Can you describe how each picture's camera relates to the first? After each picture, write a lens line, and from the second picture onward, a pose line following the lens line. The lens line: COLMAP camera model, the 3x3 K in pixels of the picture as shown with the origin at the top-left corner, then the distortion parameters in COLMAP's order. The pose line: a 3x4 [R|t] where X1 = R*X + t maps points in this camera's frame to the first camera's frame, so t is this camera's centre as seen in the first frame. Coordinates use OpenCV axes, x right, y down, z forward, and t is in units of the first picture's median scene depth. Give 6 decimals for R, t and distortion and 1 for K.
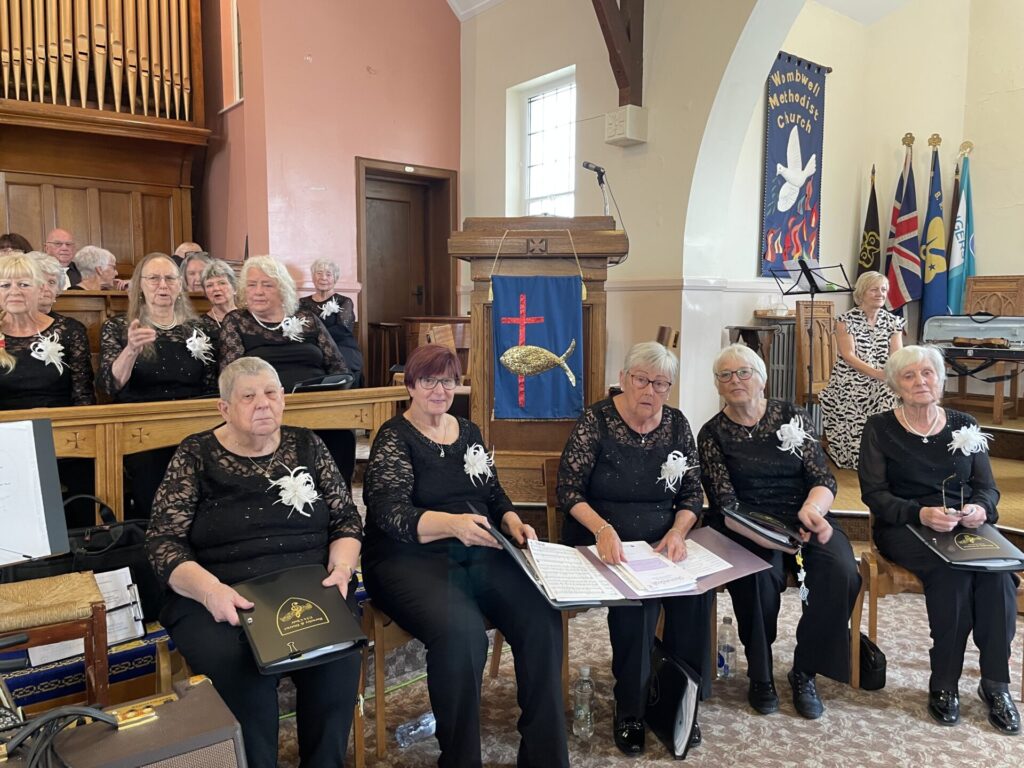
lens RADIAL K [[782.7, 0, 522.1], [0, 782.7, 381.8], [0, 0, 1]] dist [0.068728, -0.092657]
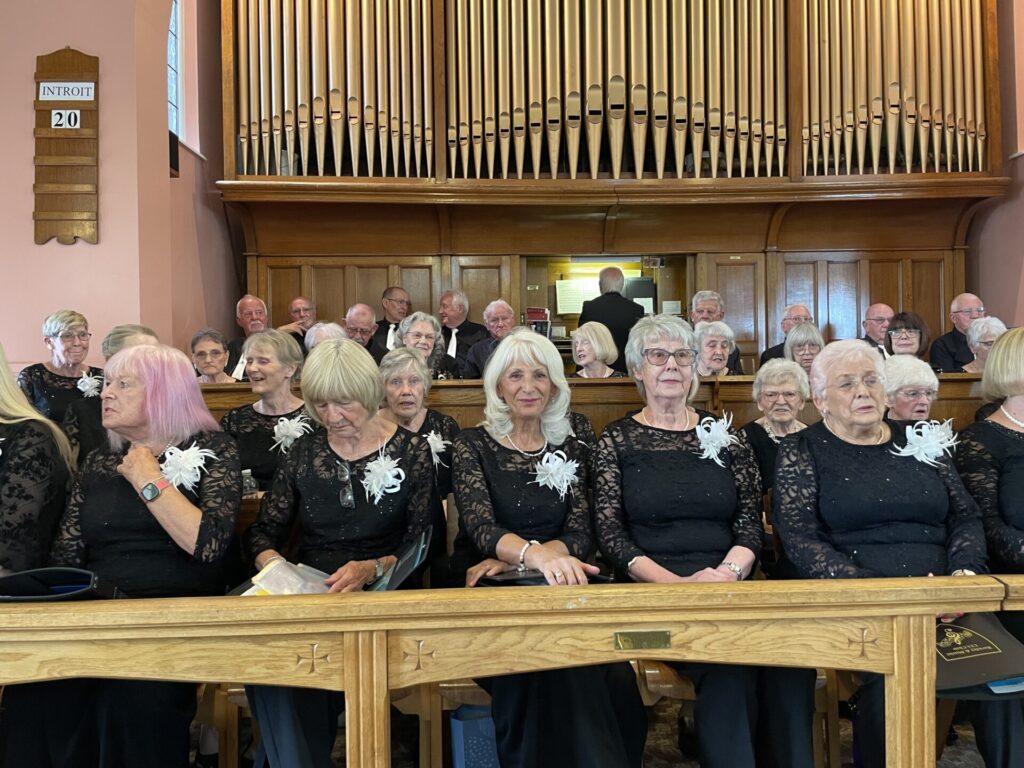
lens RADIAL K [[782.7, 0, 512.6], [0, 782.7, 382.1], [0, 0, 1]] dist [0.068728, -0.092657]
pose [[0.796859, -0.017312, -0.603917, -0.329900], [-0.036623, 0.996367, -0.076886, -0.014996], [0.603054, 0.083385, 0.793330, 0.024137]]
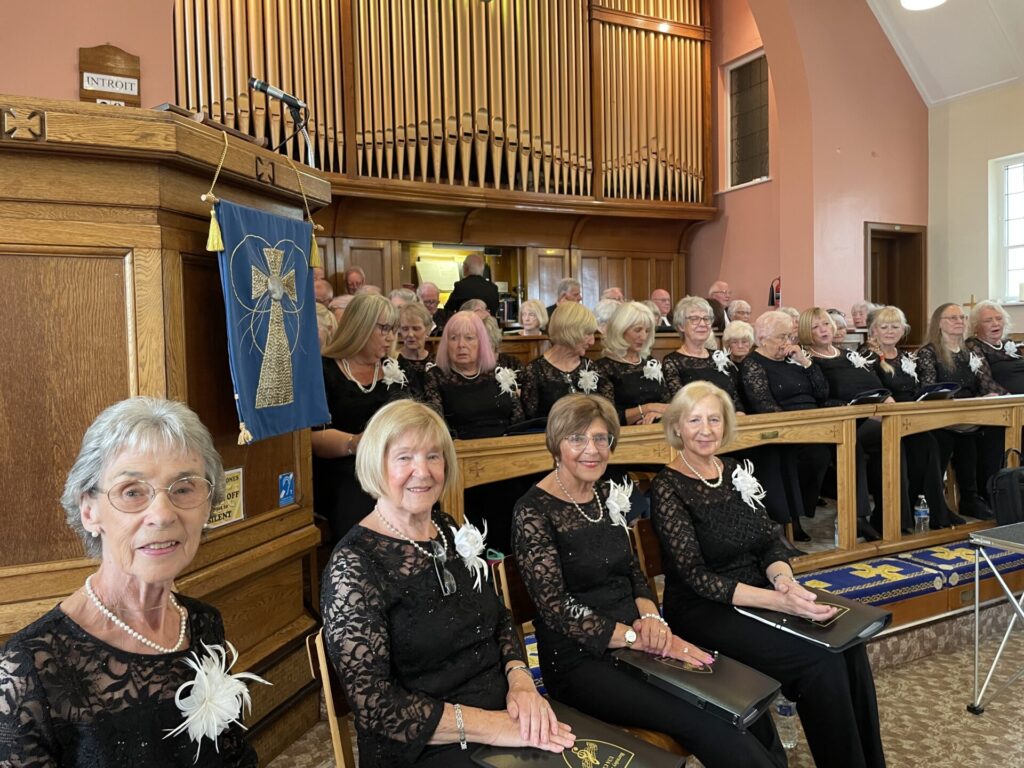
lens RADIAL K [[782.7, 0, 518.0], [0, 782.7, 383.3], [0, 0, 1]] dist [0.068728, -0.092657]
pose [[0.981506, -0.020855, -0.190290, -0.505979], [0.012211, 0.998844, -0.046485, 0.027857], [0.191040, 0.043302, 0.980627, -0.341746]]
